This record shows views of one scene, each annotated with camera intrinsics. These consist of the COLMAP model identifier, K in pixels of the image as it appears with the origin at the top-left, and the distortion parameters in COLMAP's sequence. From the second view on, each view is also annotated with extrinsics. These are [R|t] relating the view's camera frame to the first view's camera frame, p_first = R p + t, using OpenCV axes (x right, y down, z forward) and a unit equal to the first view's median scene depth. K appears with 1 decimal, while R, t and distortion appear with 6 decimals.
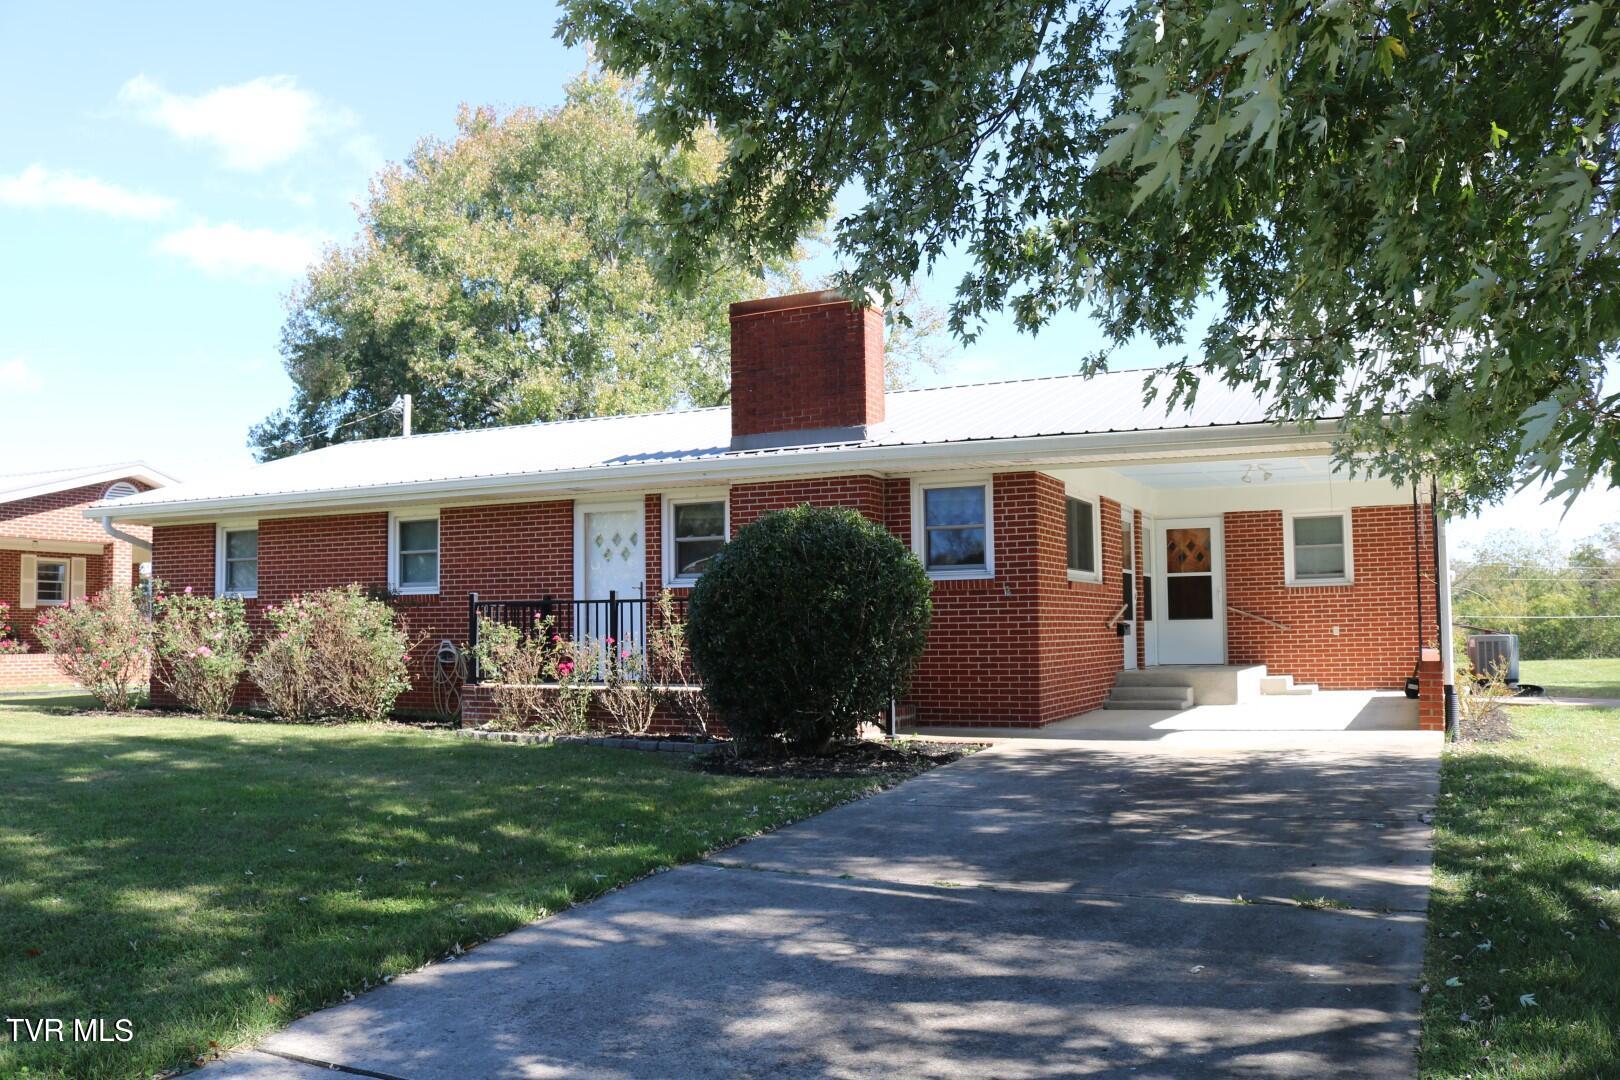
lens RADIAL K [[1339.2, 0, 810.0], [0, 1339.2, 540.0], [0, 0, 1]] dist [-0.159546, 0.127309]
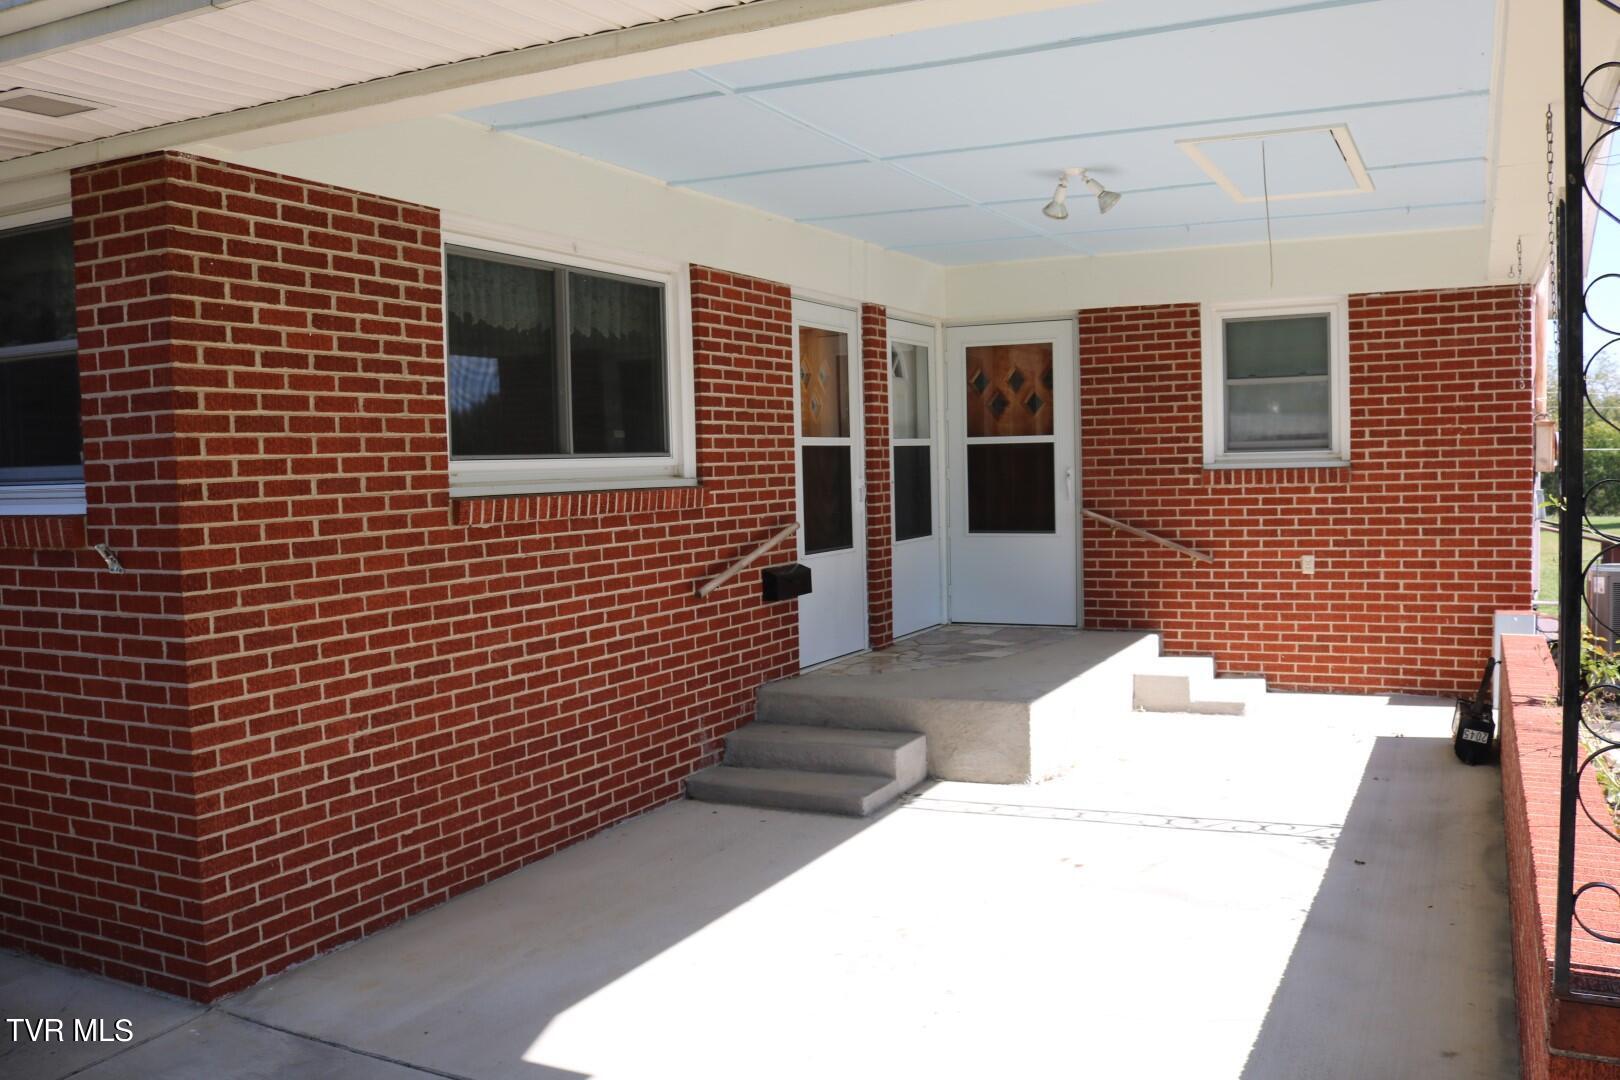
lens RADIAL K [[1339.2, 0, 810.0], [0, 1339.2, 540.0], [0, 0, 1]] dist [-0.159546, 0.127309]
pose [[0.999582, -0.011789, -0.026402, 0.234899], [0.015041, 0.991844, 0.126567, -0.000707], [0.024694, -0.126911, 0.991607, 0.528930]]
